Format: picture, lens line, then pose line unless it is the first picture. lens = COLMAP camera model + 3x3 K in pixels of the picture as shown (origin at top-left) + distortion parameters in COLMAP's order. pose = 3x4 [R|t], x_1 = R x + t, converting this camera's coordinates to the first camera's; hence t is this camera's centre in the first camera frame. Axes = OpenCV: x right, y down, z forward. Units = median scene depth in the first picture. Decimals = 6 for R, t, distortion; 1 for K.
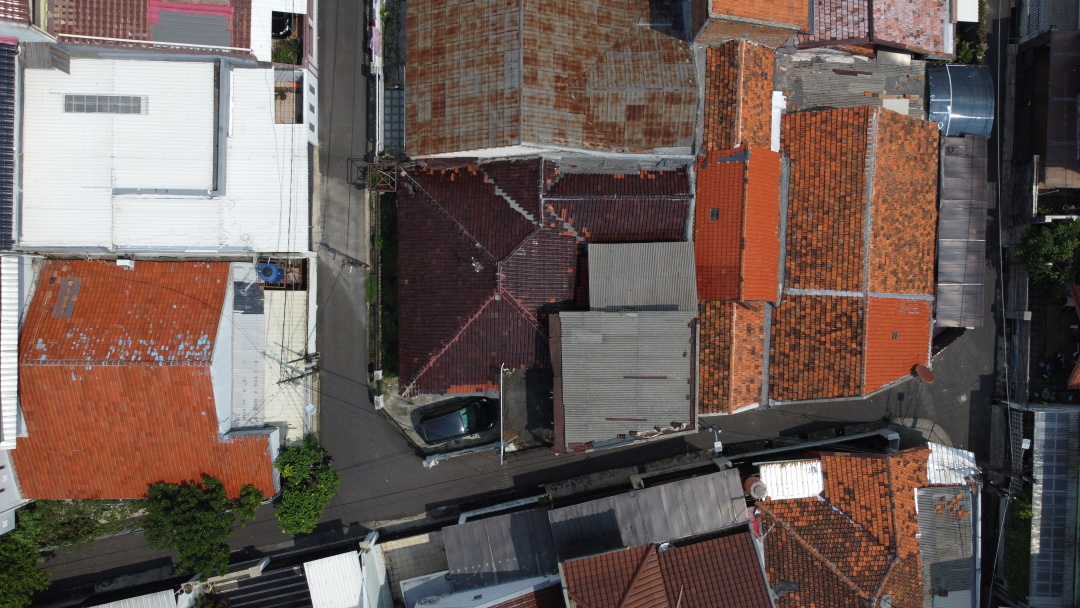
lens RADIAL K [[804.4, 0, 533.7], [0, 804.4, 296.5], [0, 0, 1]] dist [0.001709, 0.000014]
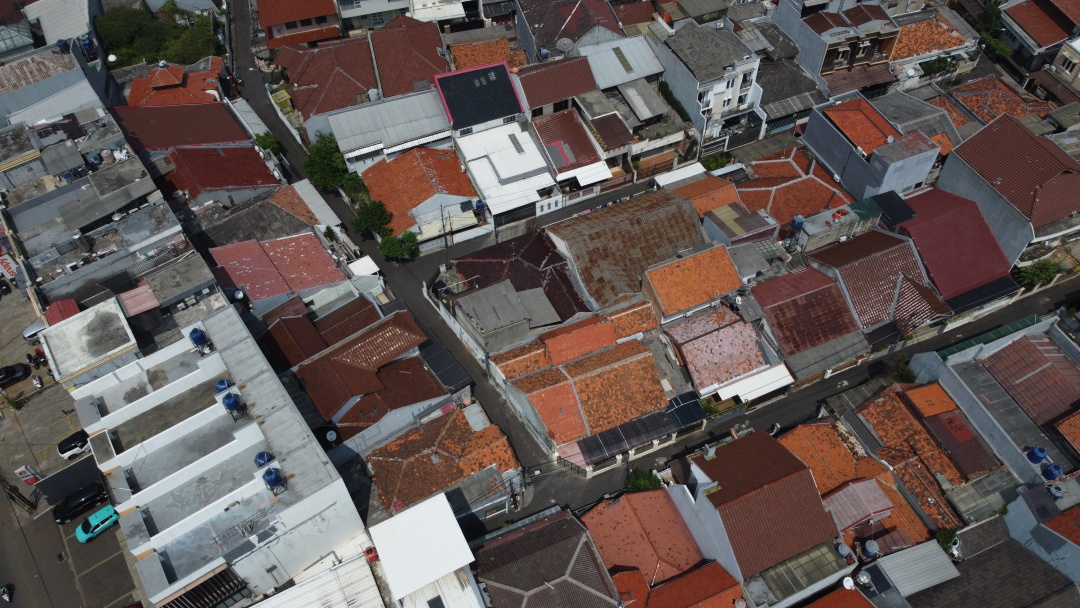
lens RADIAL K [[804.4, 0, 540.5], [0, 804.4, 303.0], [0, 0, 1]] dist [0.001709, 0.000014]
pose [[0.402554, 0.715323, -0.571195, 1.387020], [-0.915195, 0.327584, -0.234748, 0.482268], [0.019194, 0.617254, 0.786530, -0.763527]]
